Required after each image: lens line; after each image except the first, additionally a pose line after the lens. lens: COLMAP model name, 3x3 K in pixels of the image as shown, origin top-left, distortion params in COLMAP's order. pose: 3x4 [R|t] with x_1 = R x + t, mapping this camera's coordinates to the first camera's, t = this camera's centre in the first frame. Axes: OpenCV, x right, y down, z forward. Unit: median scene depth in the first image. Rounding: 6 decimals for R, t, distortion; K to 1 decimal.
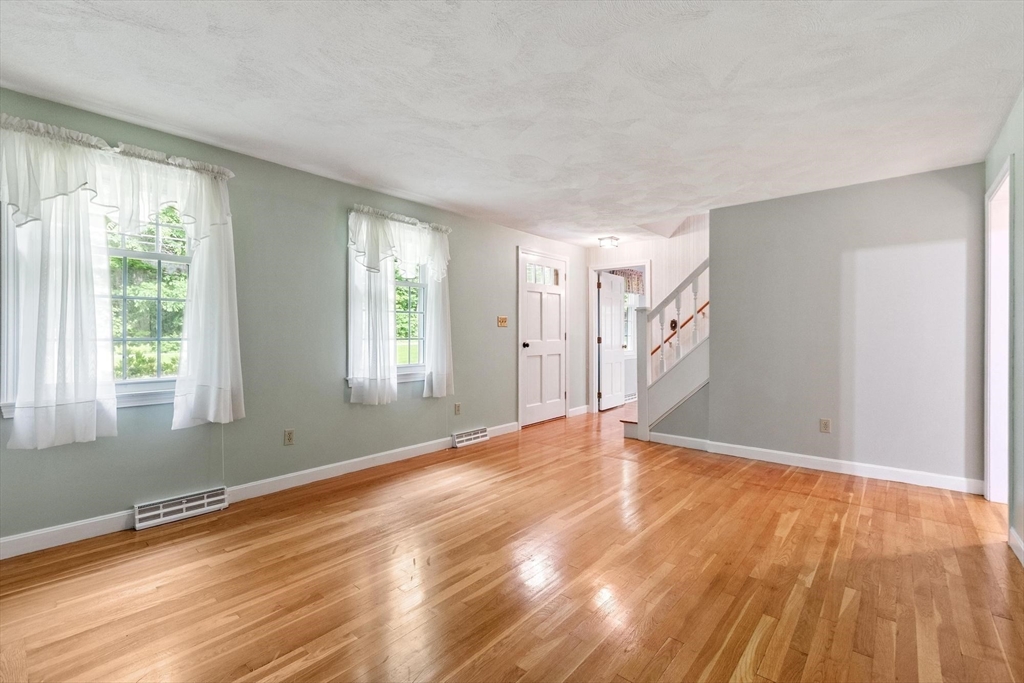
lens RADIAL K [[447.7, 0, 512.0], [0, 447.7, 341.5], [0, 0, 1]] dist [0.000405, 0.000051]
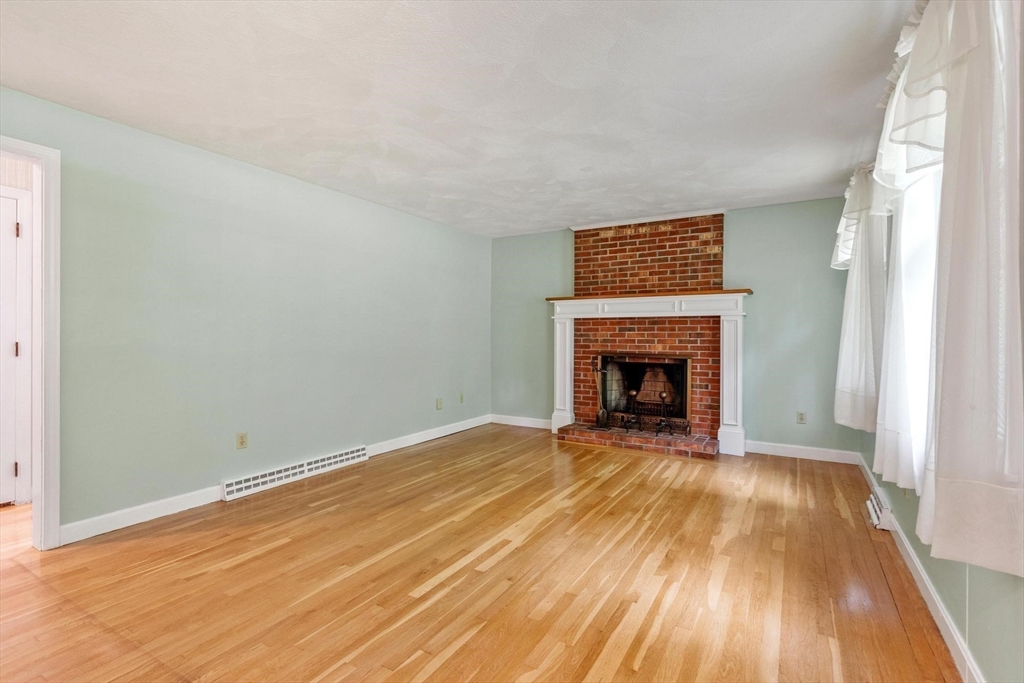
lens RADIAL K [[471.7, 0, 495.7], [0, 471.7, 329.9], [0, 0, 1]] dist [-0.000758, 0.000008]
pose [[-0.989796, -0.003332, -0.142451, 0.297777], [-0.003931, 0.999985, 0.003921, -0.032822], [0.142435, 0.004441, -0.989794, 2.105739]]
